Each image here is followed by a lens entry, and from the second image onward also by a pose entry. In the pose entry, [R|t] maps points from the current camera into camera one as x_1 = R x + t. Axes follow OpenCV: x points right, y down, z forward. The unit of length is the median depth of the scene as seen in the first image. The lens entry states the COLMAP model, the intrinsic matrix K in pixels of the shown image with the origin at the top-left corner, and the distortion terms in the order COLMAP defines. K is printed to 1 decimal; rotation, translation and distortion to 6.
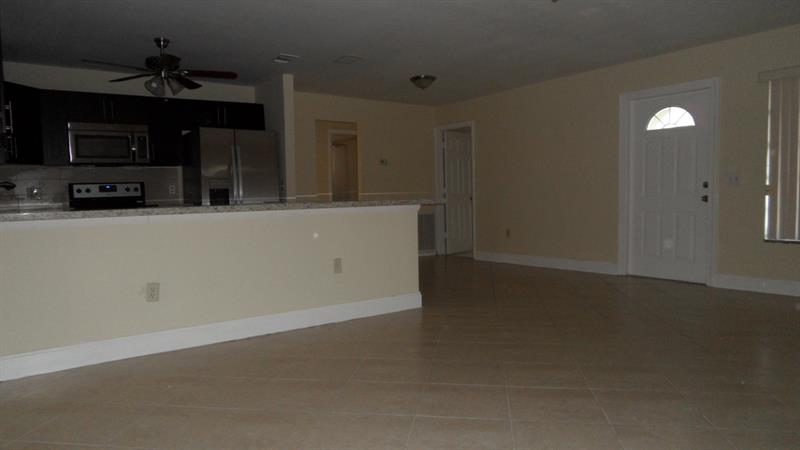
lens RADIAL K [[541.9, 0, 397.3], [0, 541.9, 221.4], [0, 0, 1]] dist [-0.014075, 0.012332]
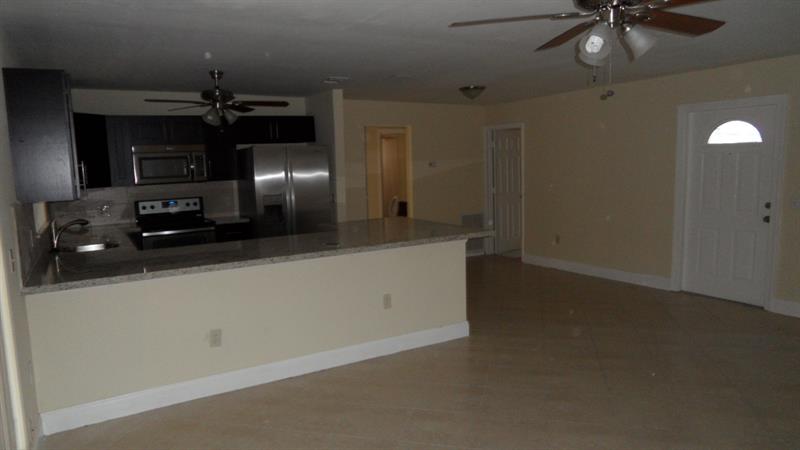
lens RADIAL K [[541.9, 0, 398.7], [0, 541.9, 220.2], [0, 0, 1]] dist [-0.014075, 0.012332]
pose [[0.996242, 0.002883, -0.086561, 0.000473], [0.002802, 0.997850, 0.065482, -0.104146], [0.086563, -0.065478, 0.994092, -0.011839]]
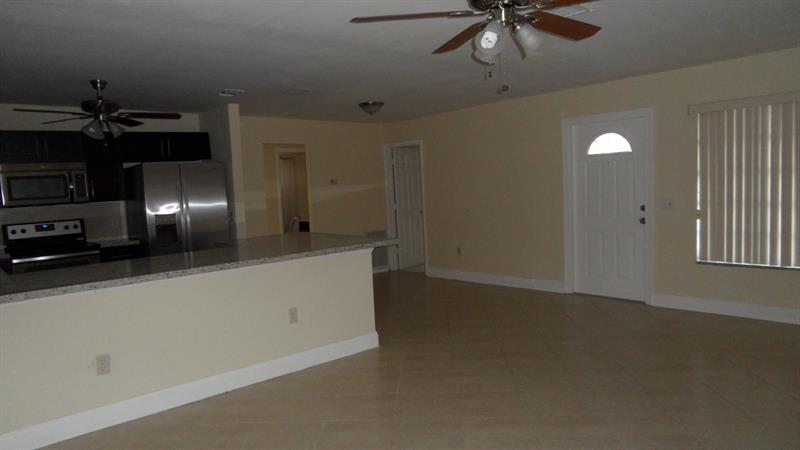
lens RADIAL K [[541.9, 0, 397.4], [0, 541.9, 221.6], [0, 0, 1]] dist [-0.014075, 0.012332]
pose [[0.995173, -0.034115, 0.092013, -0.004199], [0.032209, 0.999236, 0.022114, -0.079059], [-0.092697, -0.019043, 0.995512, -0.006616]]
